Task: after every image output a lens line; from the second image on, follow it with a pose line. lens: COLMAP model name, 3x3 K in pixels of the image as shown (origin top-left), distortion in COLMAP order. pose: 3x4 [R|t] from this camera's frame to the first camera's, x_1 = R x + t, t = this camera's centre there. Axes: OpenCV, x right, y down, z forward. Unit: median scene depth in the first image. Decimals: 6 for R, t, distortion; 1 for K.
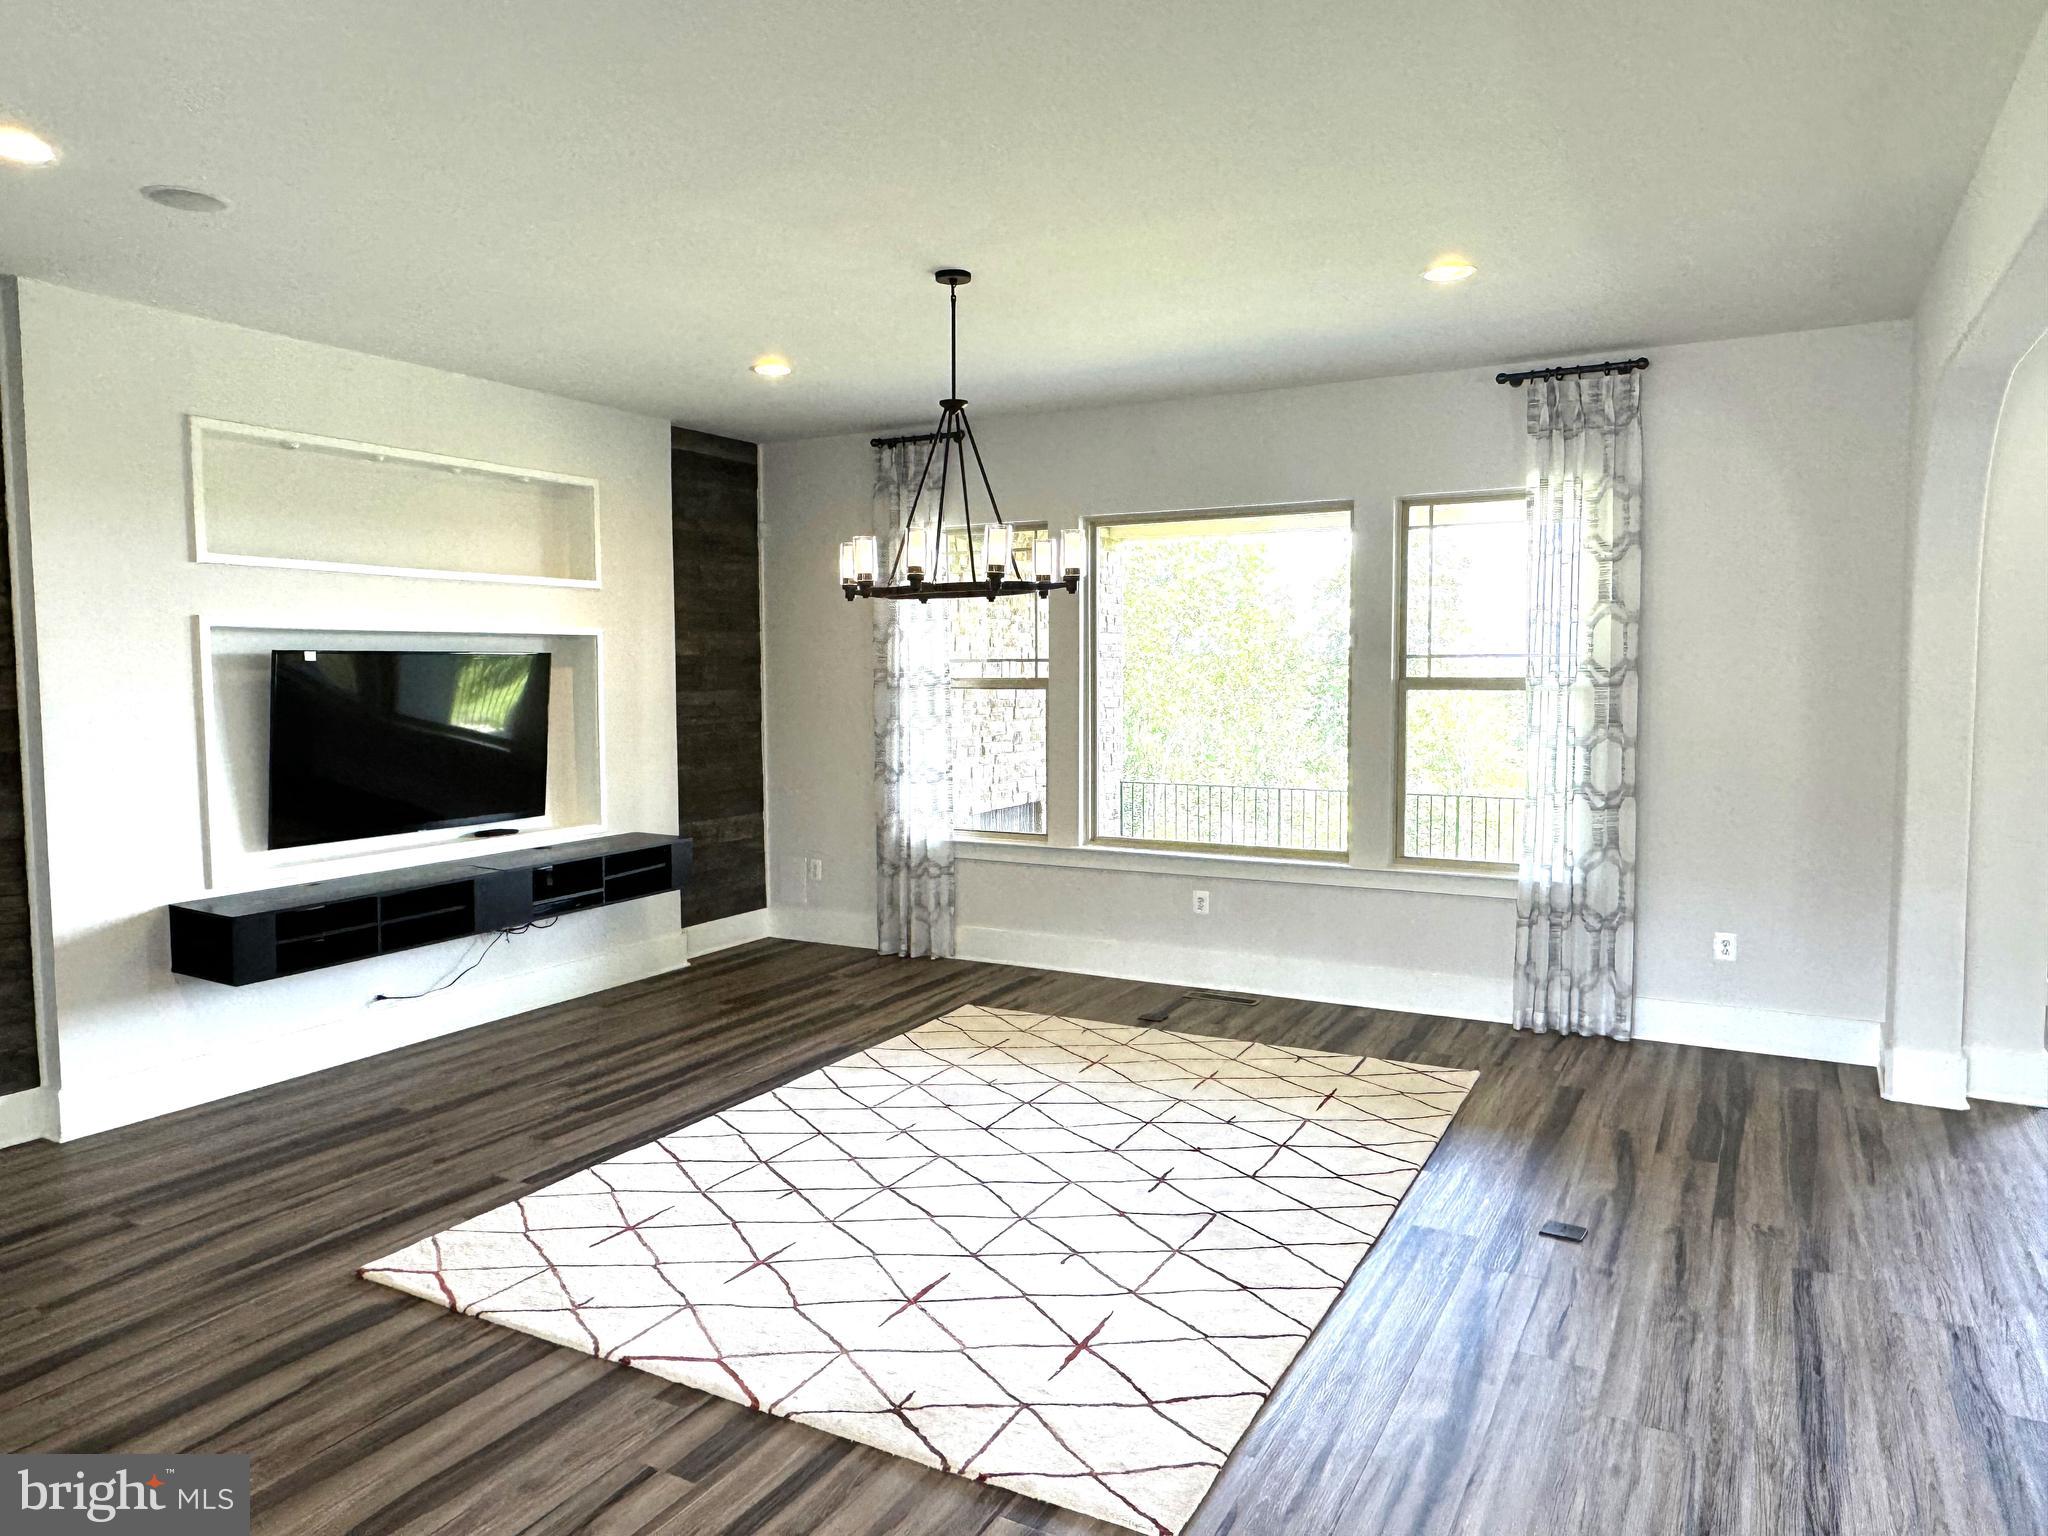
lens RADIAL K [[1332.9, 0, 1036.3], [0, 1332.9, 775.8], [0, 0, 1]] dist [0.025648, -0.008196]
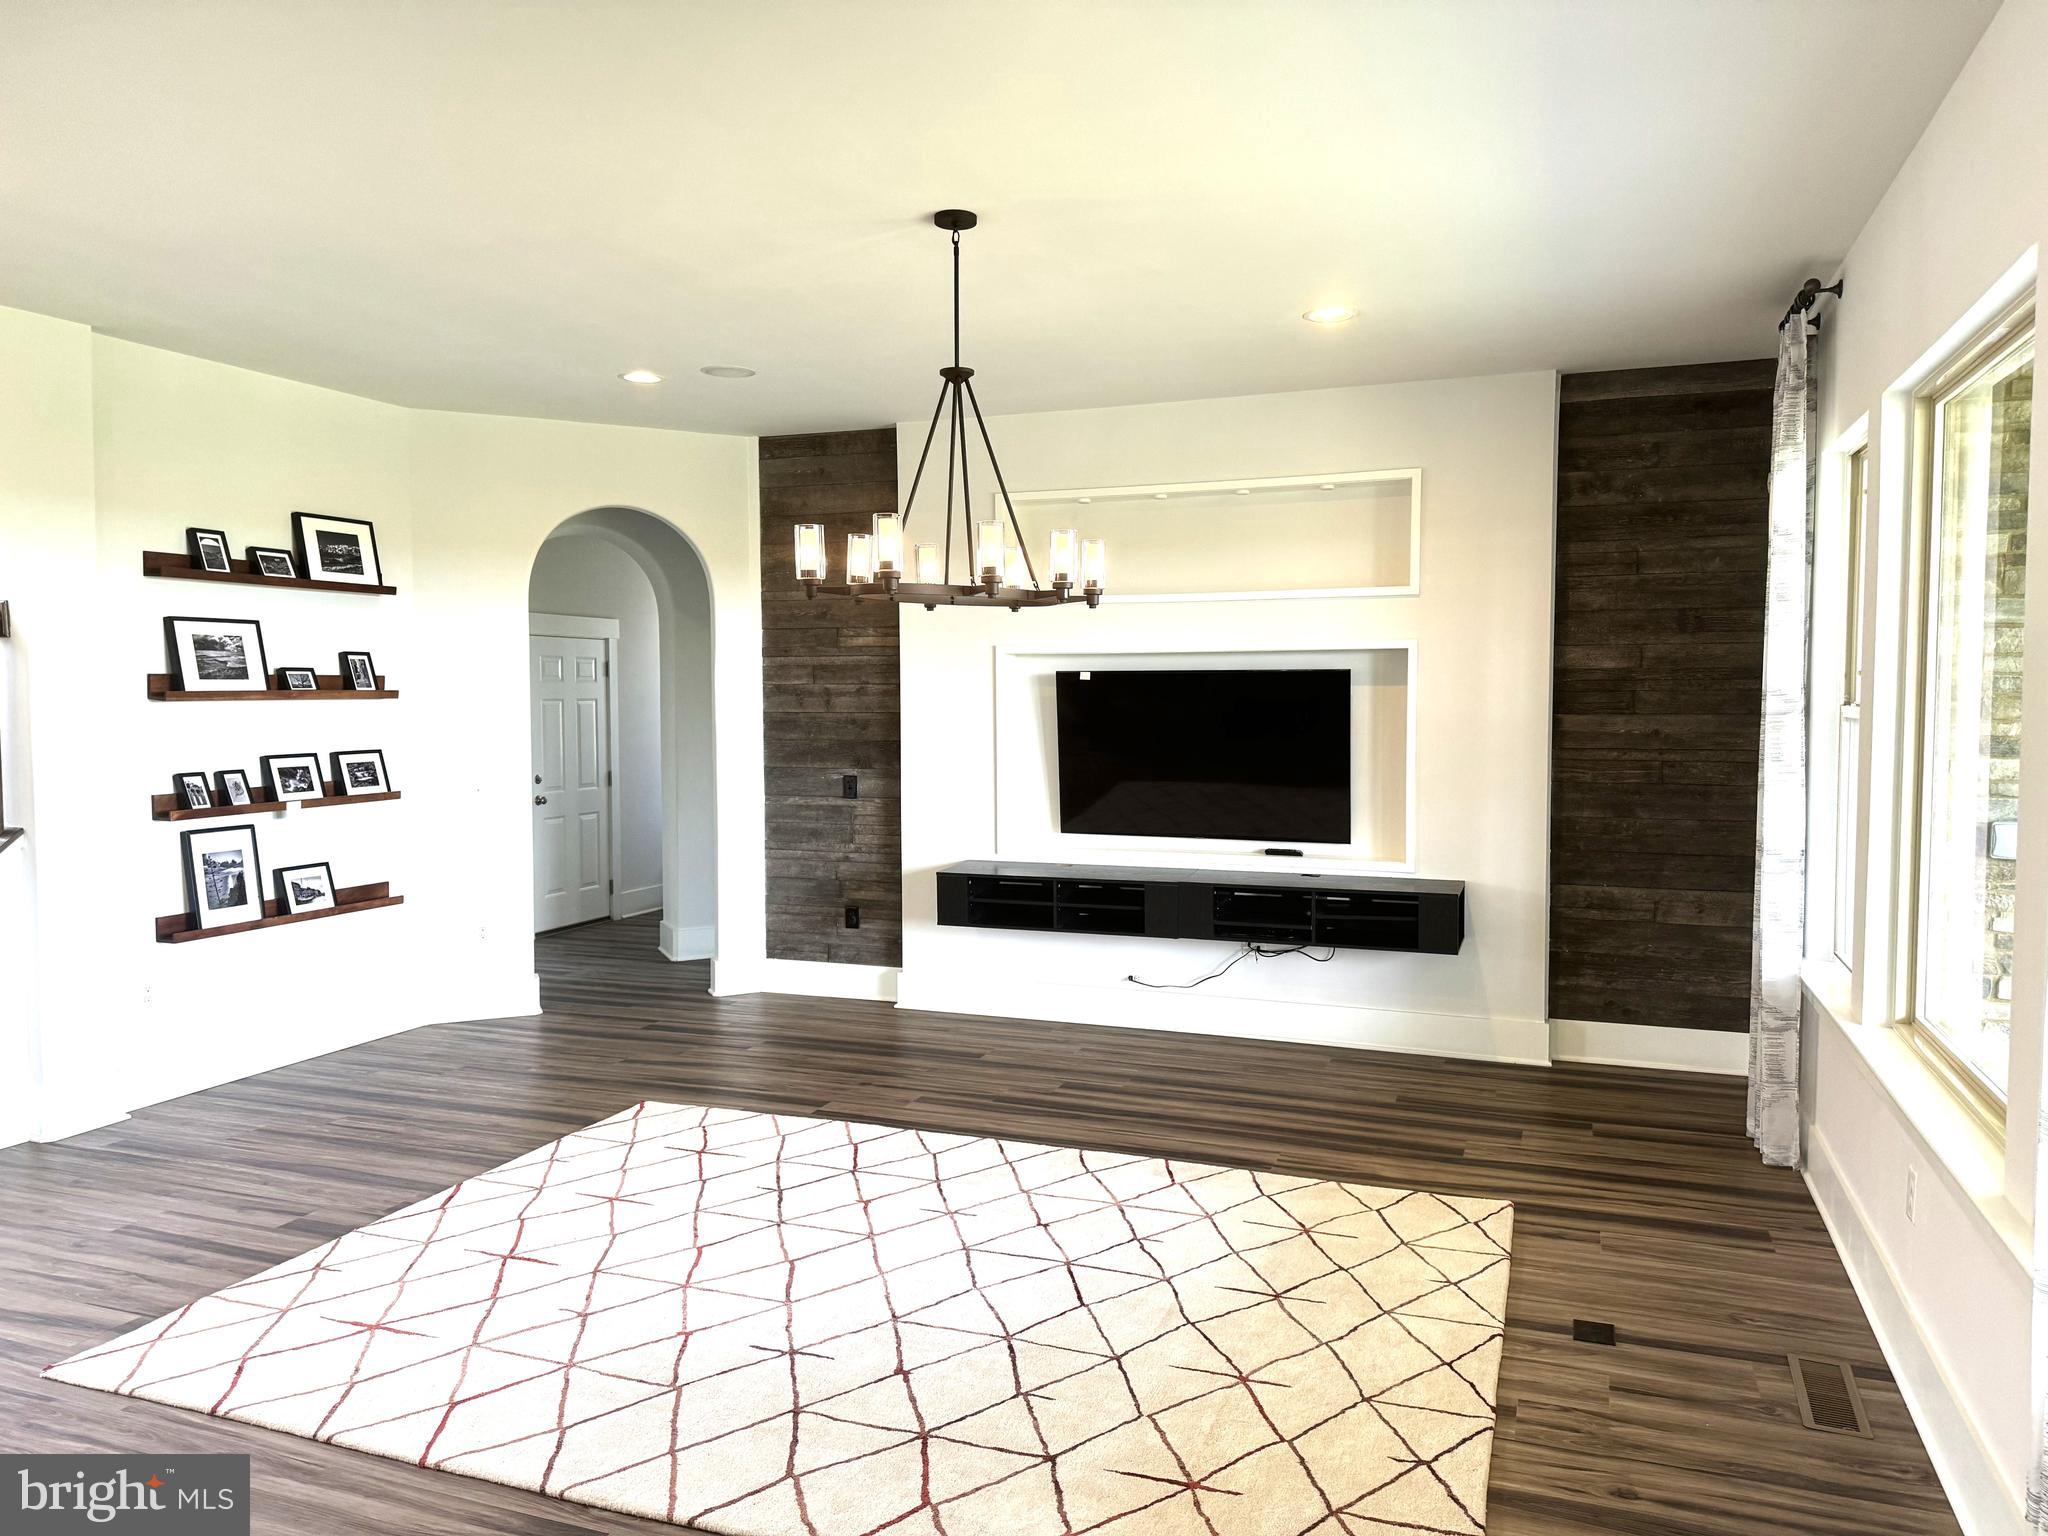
lens RADIAL K [[1432.7, 0, 1039.2], [0, 1432.7, 765.9], [0, 0, 1]] dist [0.081484, -0.104453]
pose [[0.142969, 0.055377, -0.988177, 0.786589], [-0.080897, 0.995746, 0.044097, -0.067761], [0.986415, 0.073636, 0.146841, 0.856197]]
